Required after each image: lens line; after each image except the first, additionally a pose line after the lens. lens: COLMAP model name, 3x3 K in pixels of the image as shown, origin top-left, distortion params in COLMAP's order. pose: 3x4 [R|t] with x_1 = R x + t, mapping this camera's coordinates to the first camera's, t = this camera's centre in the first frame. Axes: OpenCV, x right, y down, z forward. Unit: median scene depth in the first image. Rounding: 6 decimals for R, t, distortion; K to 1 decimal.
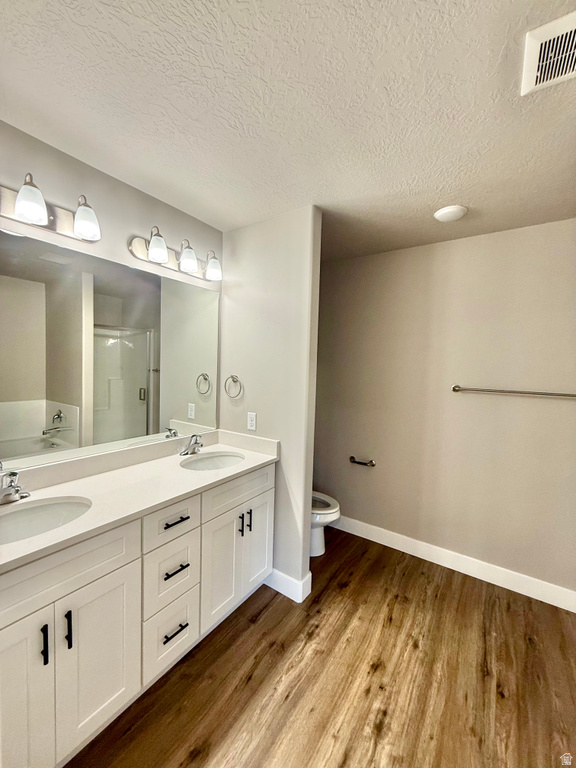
lens RADIAL K [[304.6, 0, 291.4], [0, 304.6, 379.2], [0, 0, 1]] dist [0.000304, -0.000195]
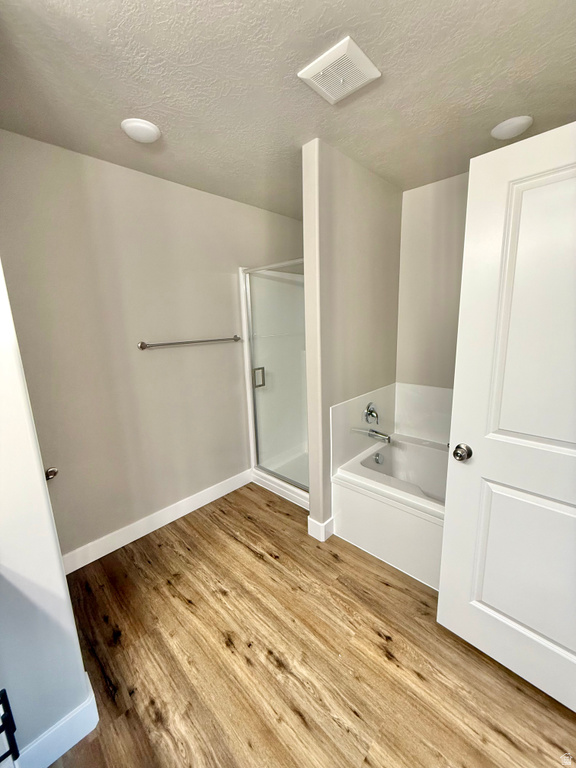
lens RADIAL K [[304.6, 0, 285.6], [0, 304.6, 379.4], [0, 0, 1]] dist [0.000304, -0.000195]
pose [[0.171925, -0.216375, 0.961053, -0.389202], [0.075528, 0.975603, 0.206139, -0.036779], [-0.982210, 0.037146, 0.184073, 0.560071]]
